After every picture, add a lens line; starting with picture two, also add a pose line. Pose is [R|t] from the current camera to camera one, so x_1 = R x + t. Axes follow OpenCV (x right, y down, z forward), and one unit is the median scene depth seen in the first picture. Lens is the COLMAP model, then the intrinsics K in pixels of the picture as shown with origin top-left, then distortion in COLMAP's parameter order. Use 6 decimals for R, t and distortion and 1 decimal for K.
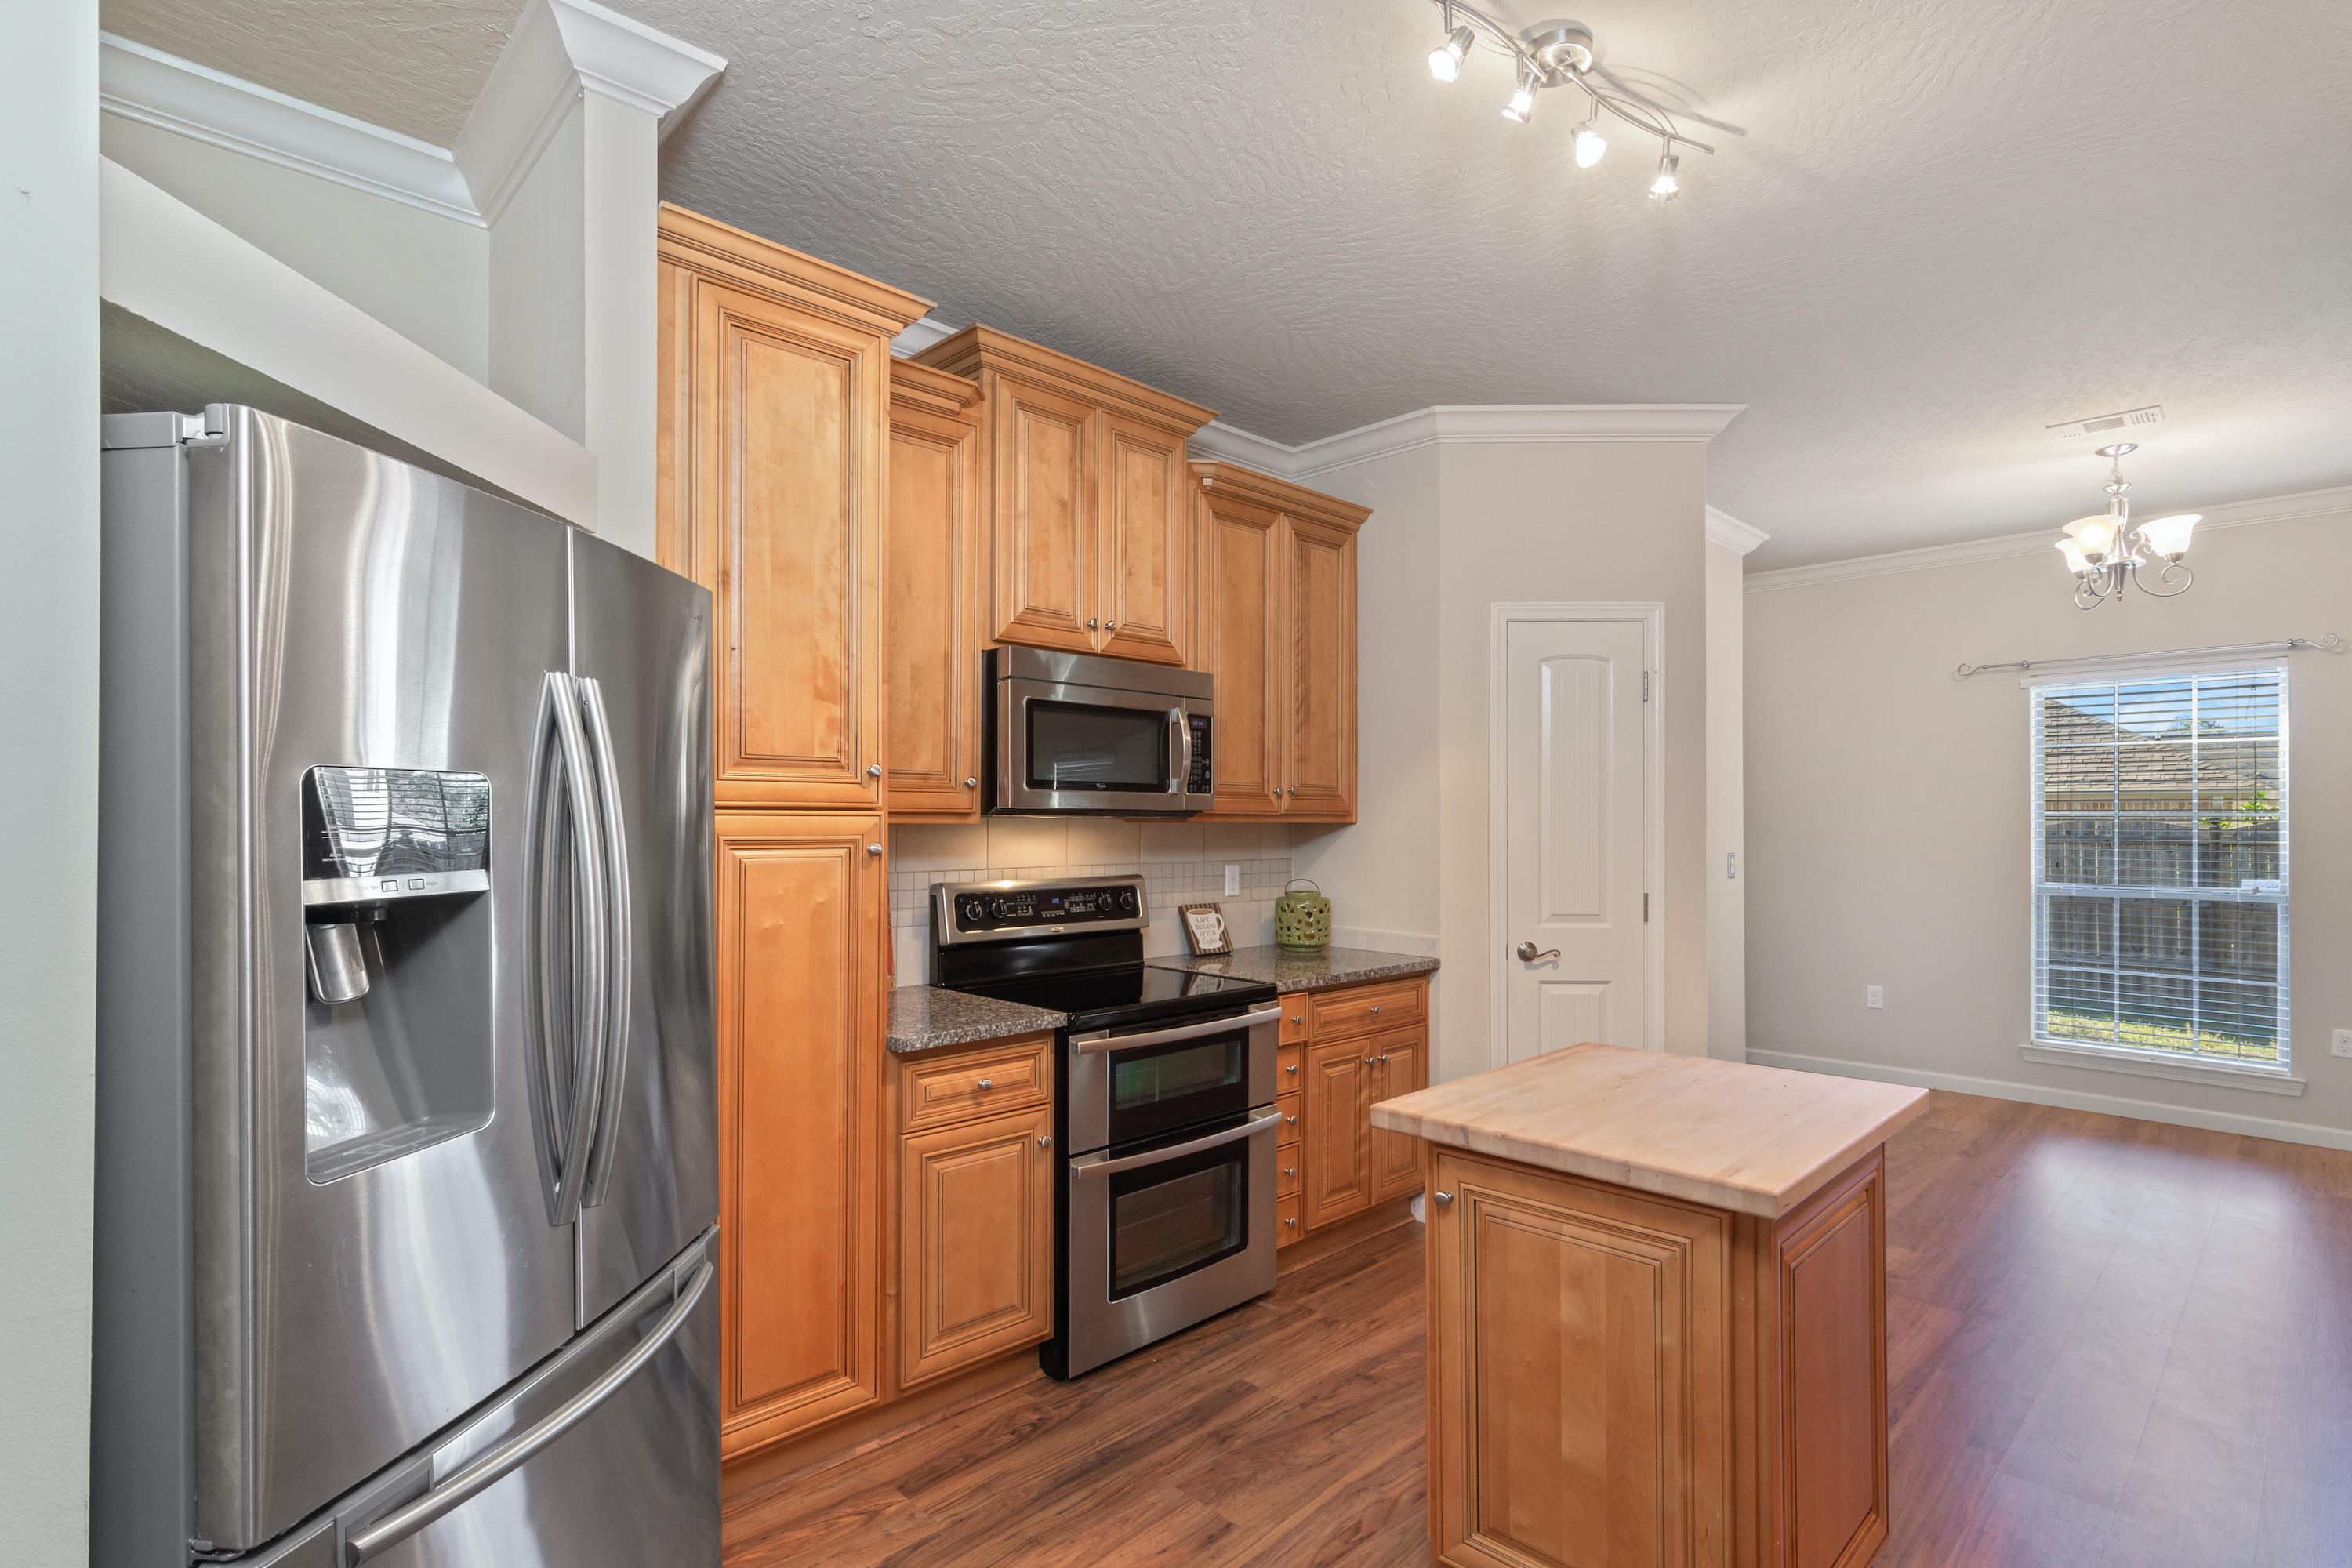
lens RADIAL K [[1134.8, 0, 1182.3], [0, 1134.8, 808.8], [0, 0, 1]] dist [-0.003499, 0.002459]
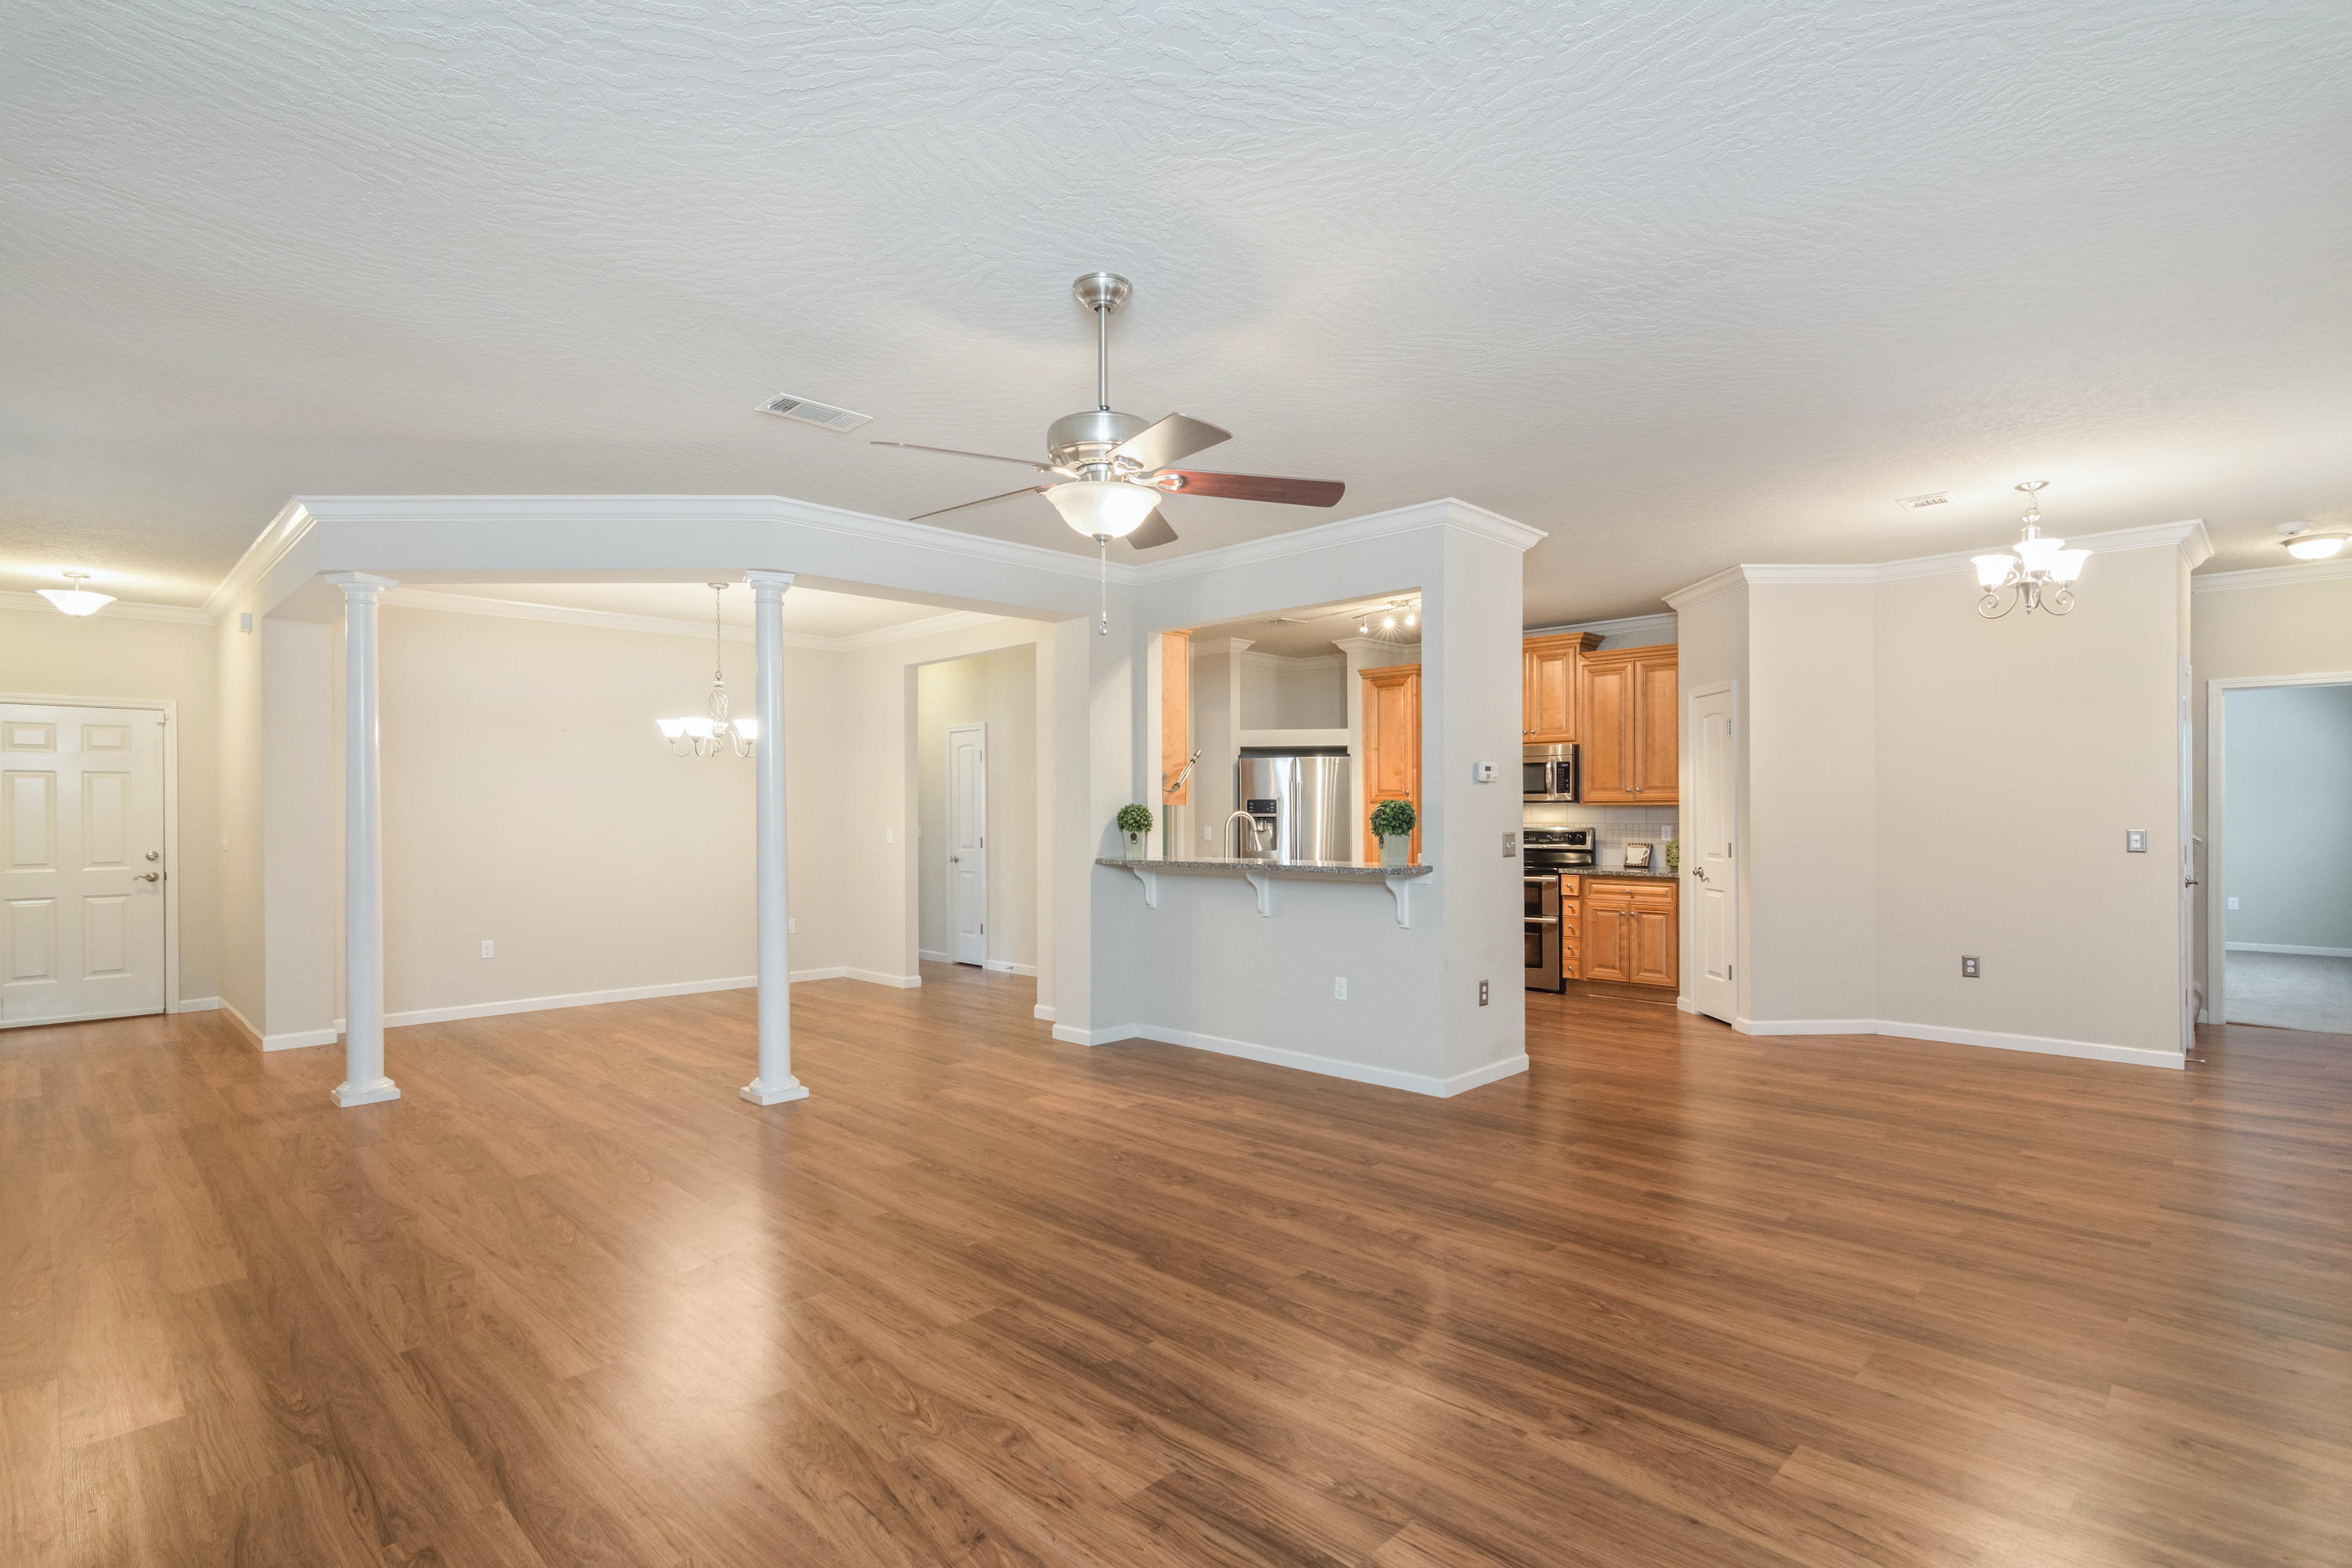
lens RADIAL K [[1134.8, 0, 1167.3], [0, 1134.8, 812.6], [0, 0, 1]] dist [-0.003499, 0.002459]
pose [[0.025205, 0.001648, -0.999681, 2.461992], [0.013427, 0.999908, 0.001987, 0.012373], [0.999592, -0.013473, 0.025181, 0.074584]]
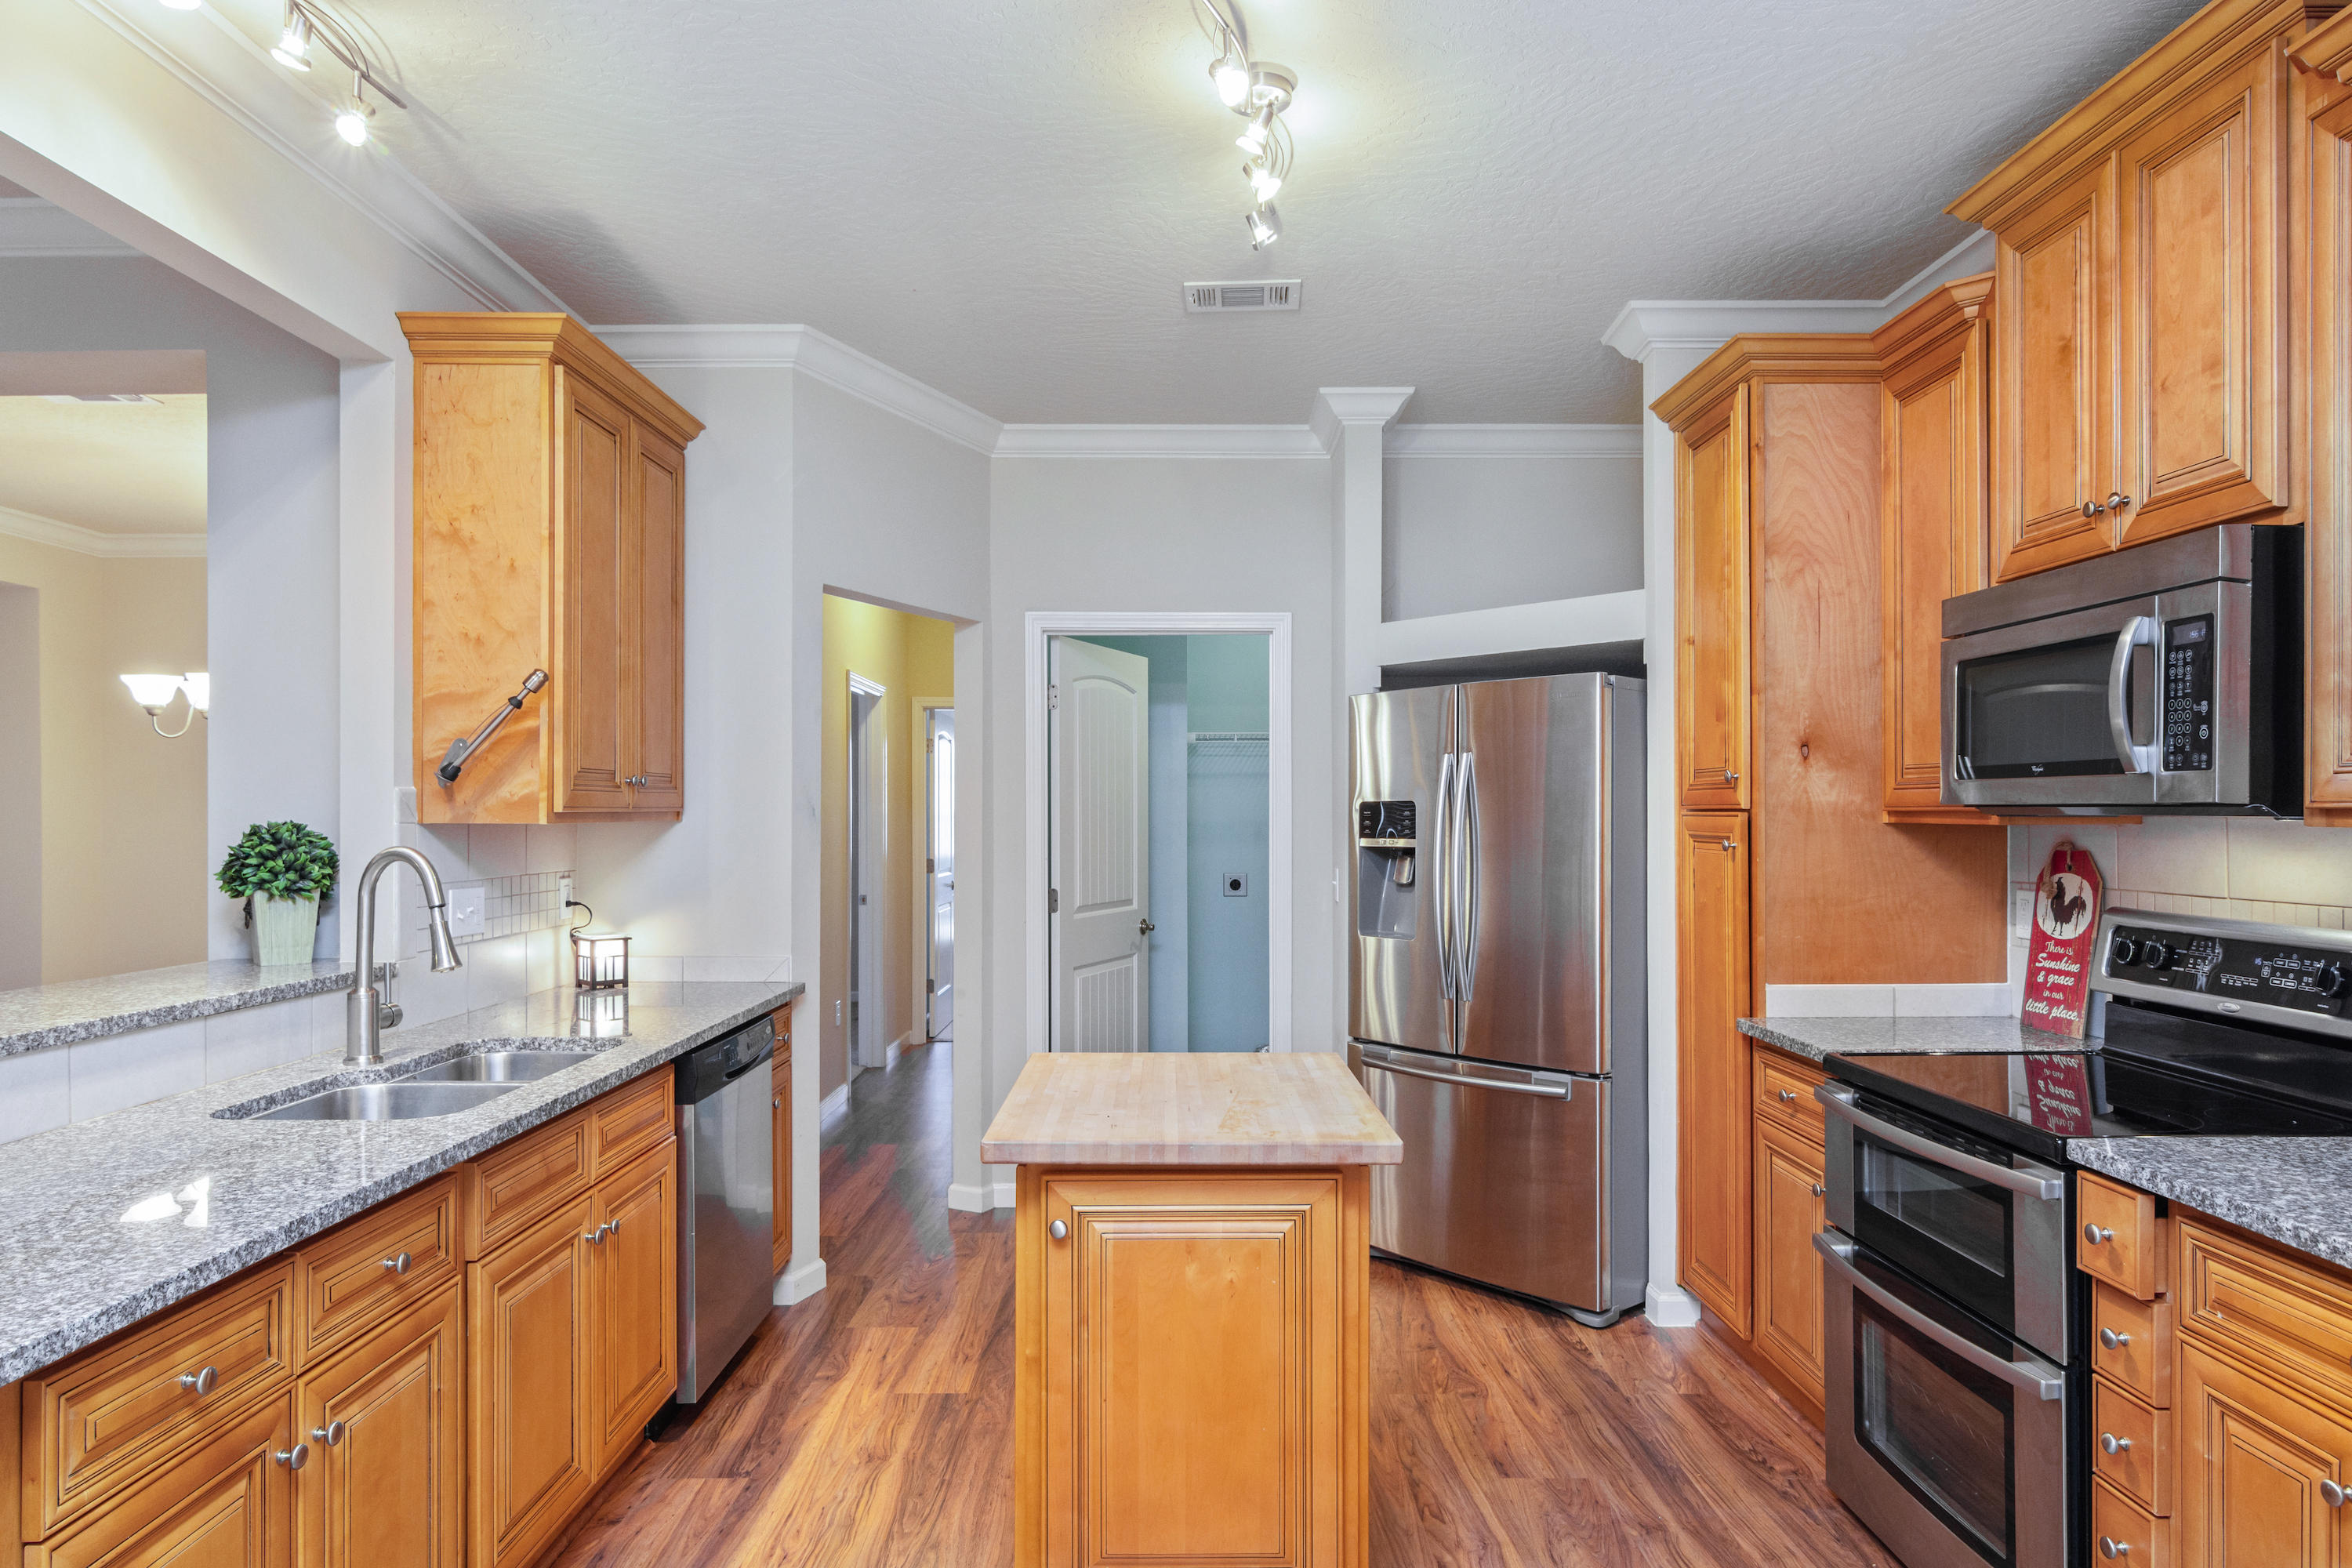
lens RADIAL K [[1394.3, 0, 1179.7], [0, 1394.3, 814.2], [0, 0, 1]] dist [-0.007368, 0.002131]
pose [[-0.693167, 0.001725, -0.720775, 0.784779], [0.008757, 0.999943, -0.006029, 0.006025], [0.720723, -0.010491, -0.693143, 1.105488]]
